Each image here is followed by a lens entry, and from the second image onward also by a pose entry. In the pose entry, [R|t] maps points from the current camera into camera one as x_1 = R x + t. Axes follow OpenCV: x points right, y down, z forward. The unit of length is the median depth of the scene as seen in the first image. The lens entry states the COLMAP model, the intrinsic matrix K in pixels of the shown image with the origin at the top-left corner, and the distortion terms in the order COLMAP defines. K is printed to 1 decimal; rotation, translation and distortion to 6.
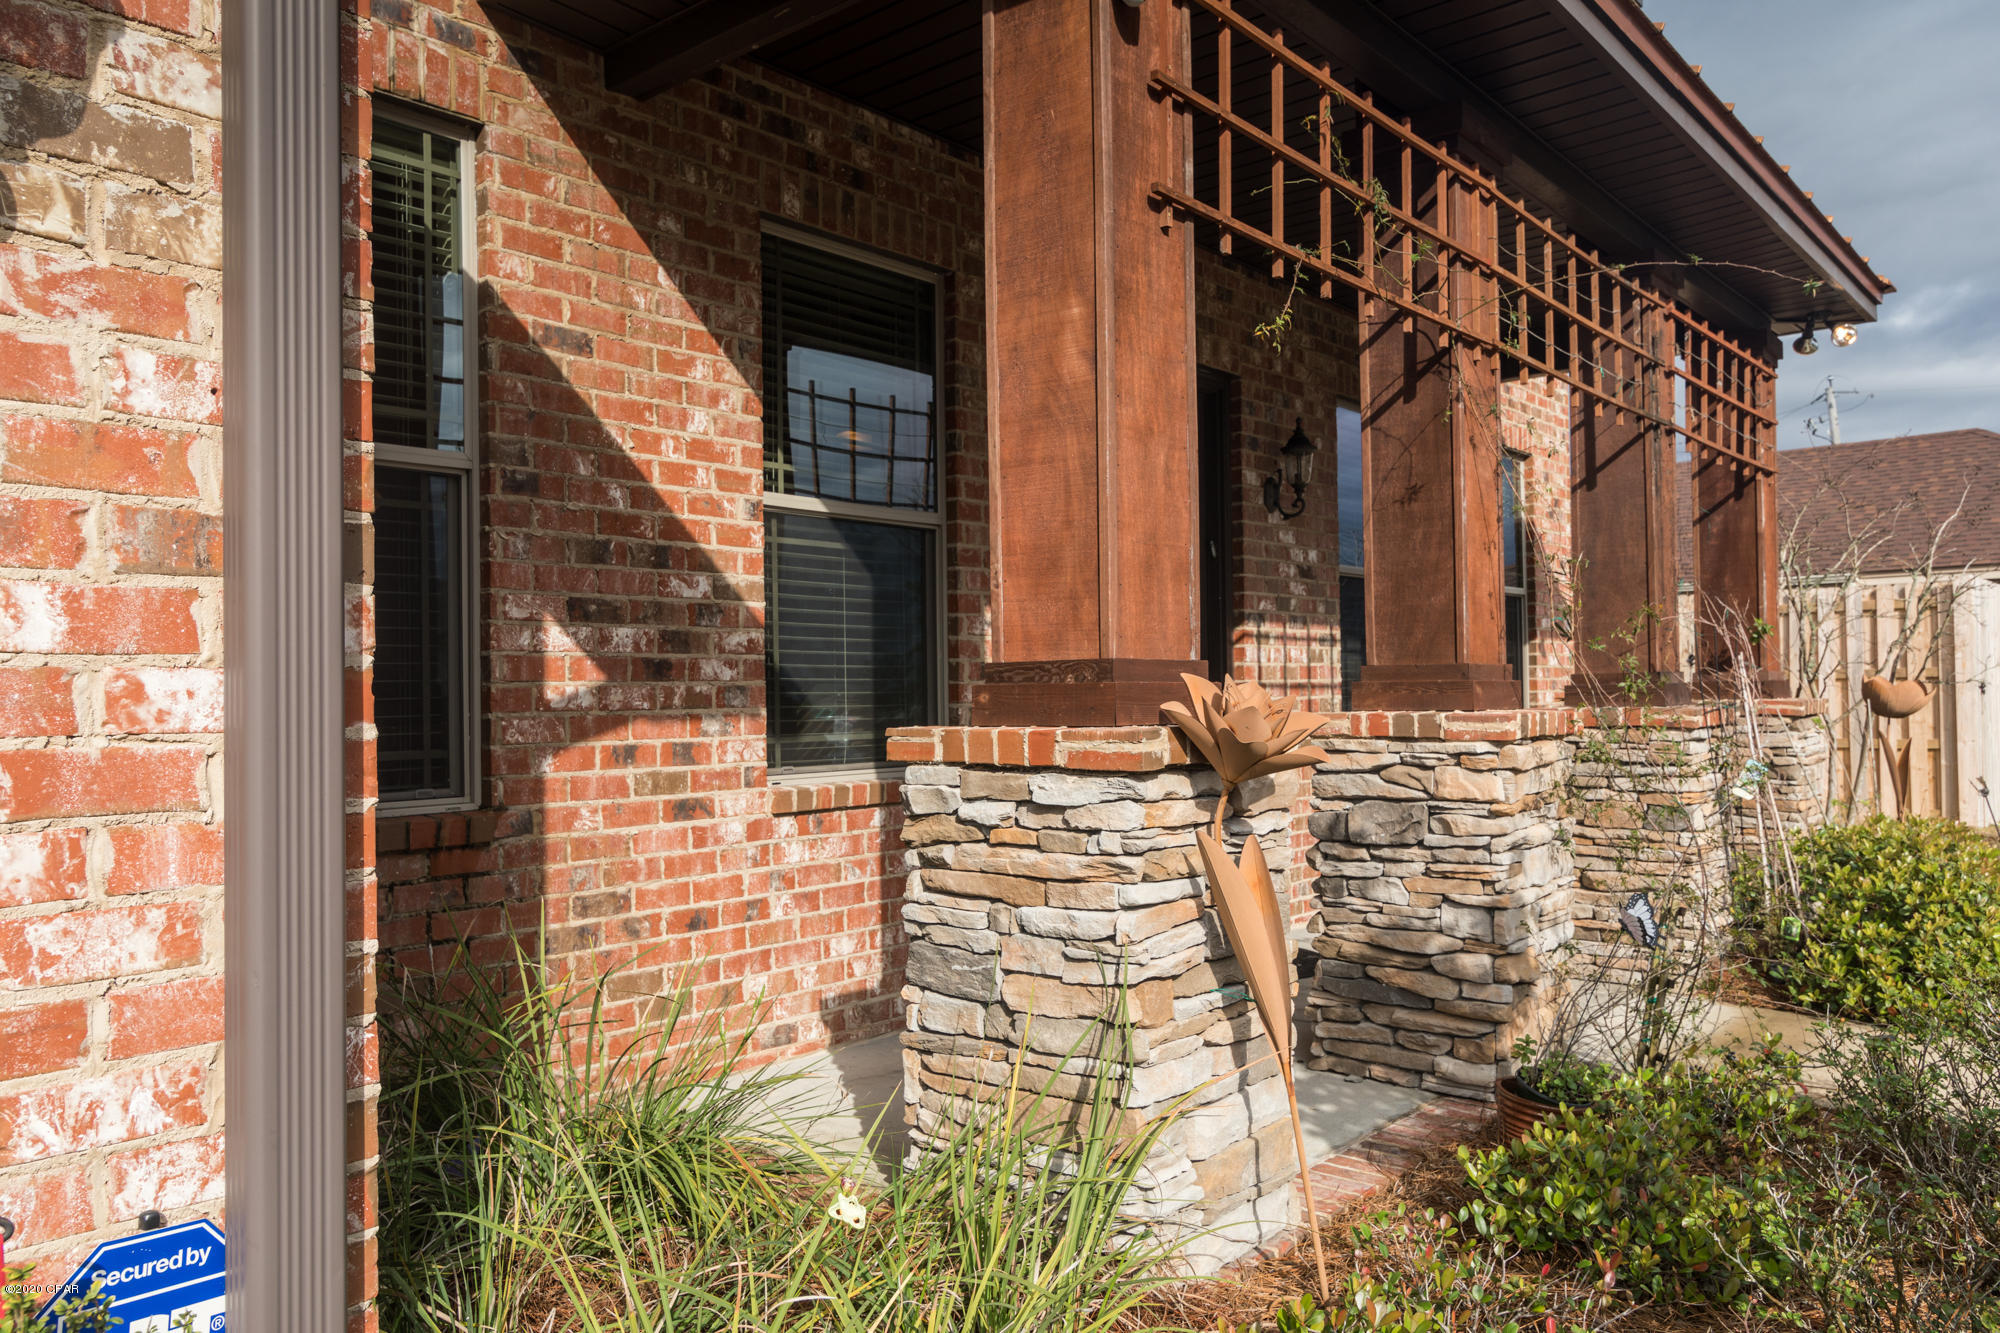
lens RADIAL K [[1480.4, 0, 1001.1], [0, 1480.4, 675.4], [0, 0, 1]] dist [-0.003868, 0.000081]
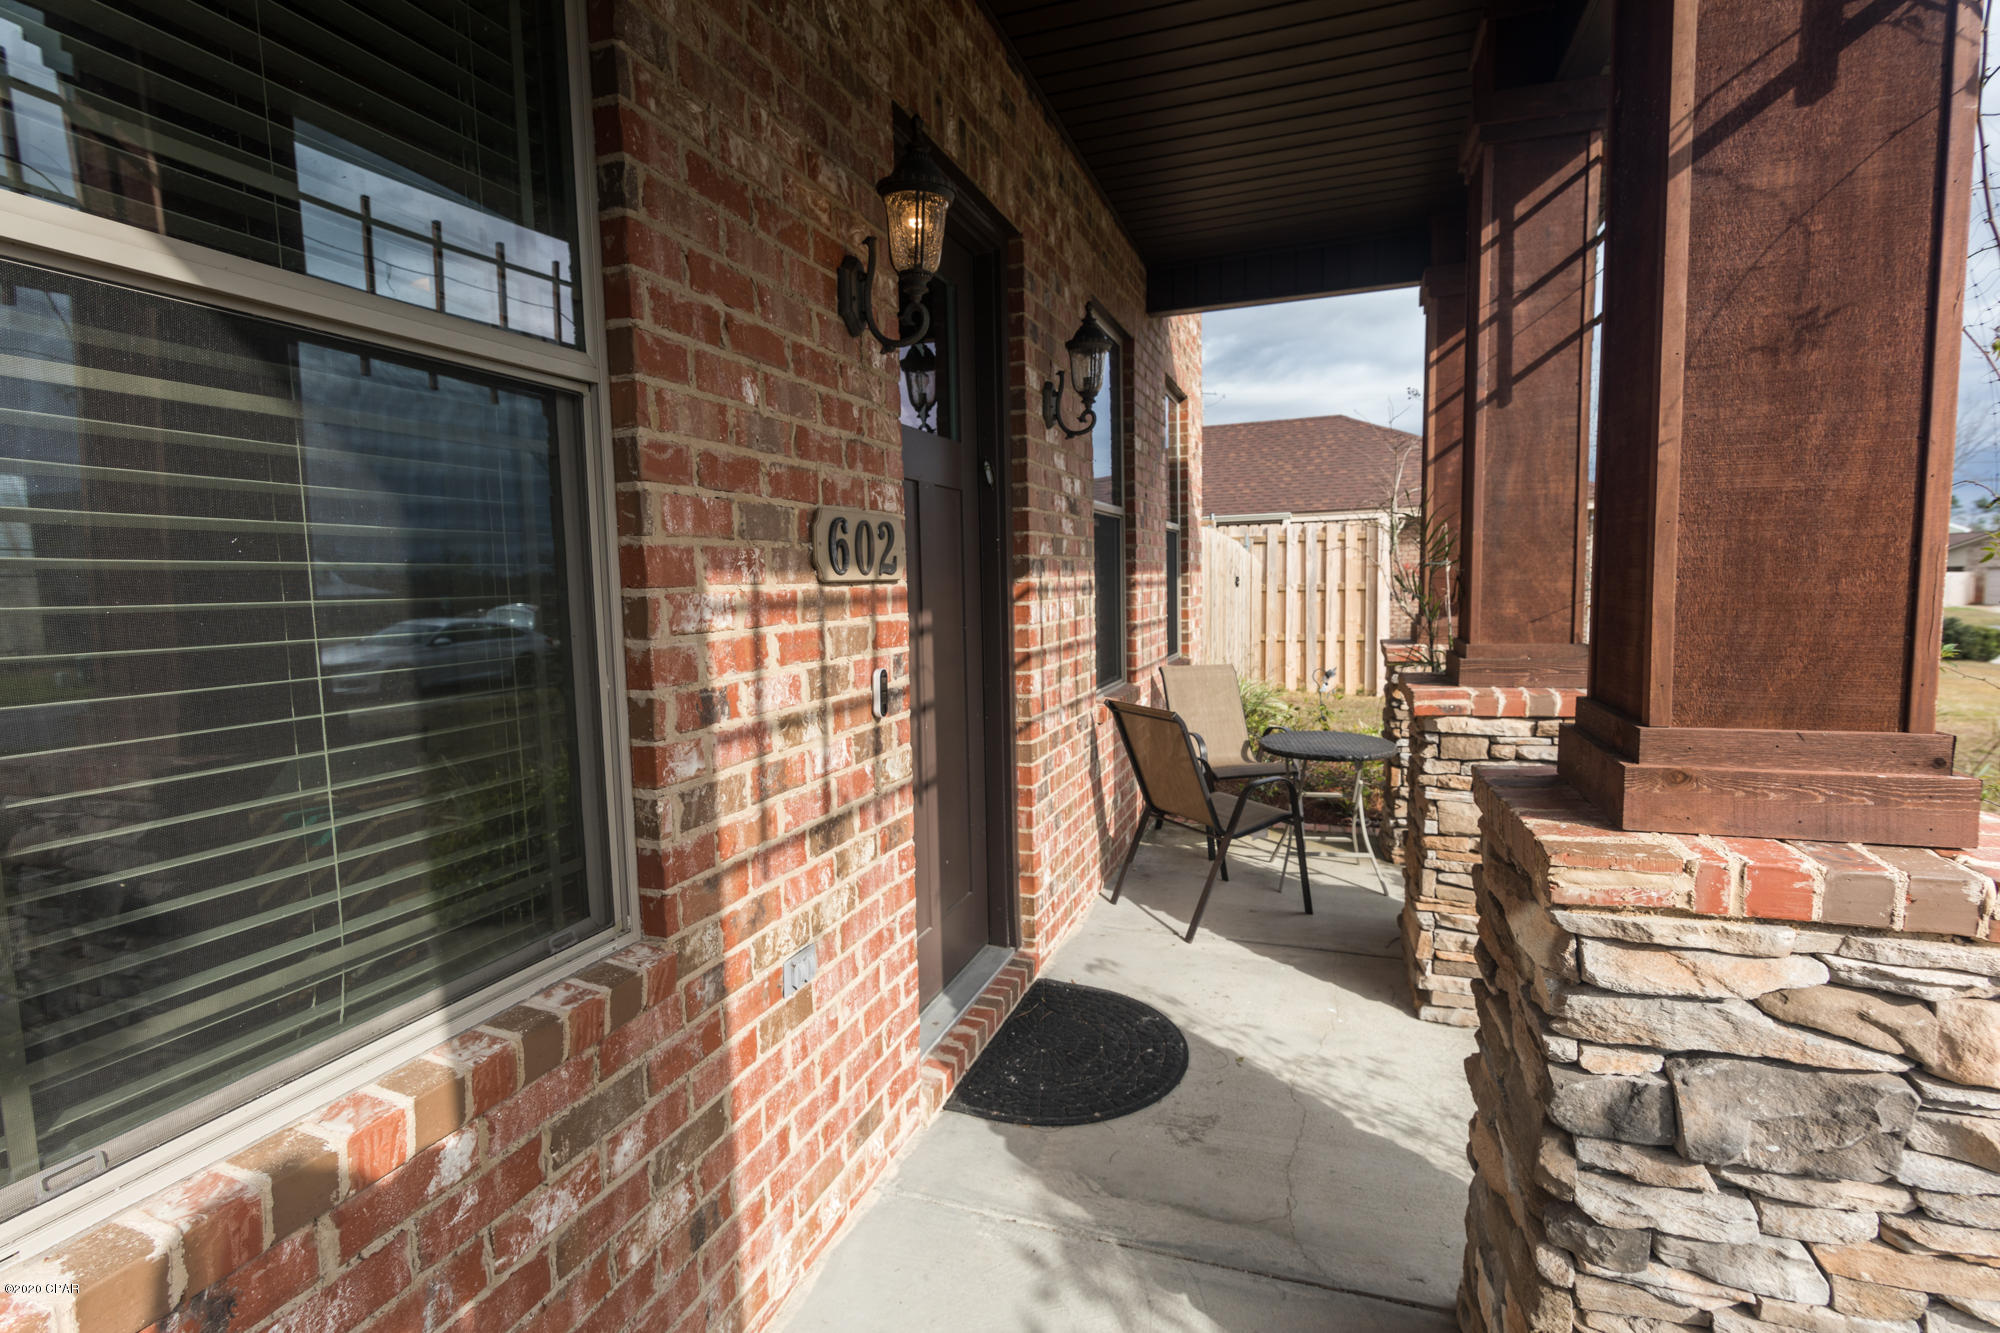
lens RADIAL K [[956.6, 0, 994.8], [0, 956.6, 666.0], [0, 0, 1]] dist [0.004424, 0.000029]
pose [[0.935526, -0.039775, 0.351012, -0.025908], [0.004858, 0.994995, 0.099802, -0.037019], [-0.353225, -0.091662, 0.931037, 0.544420]]
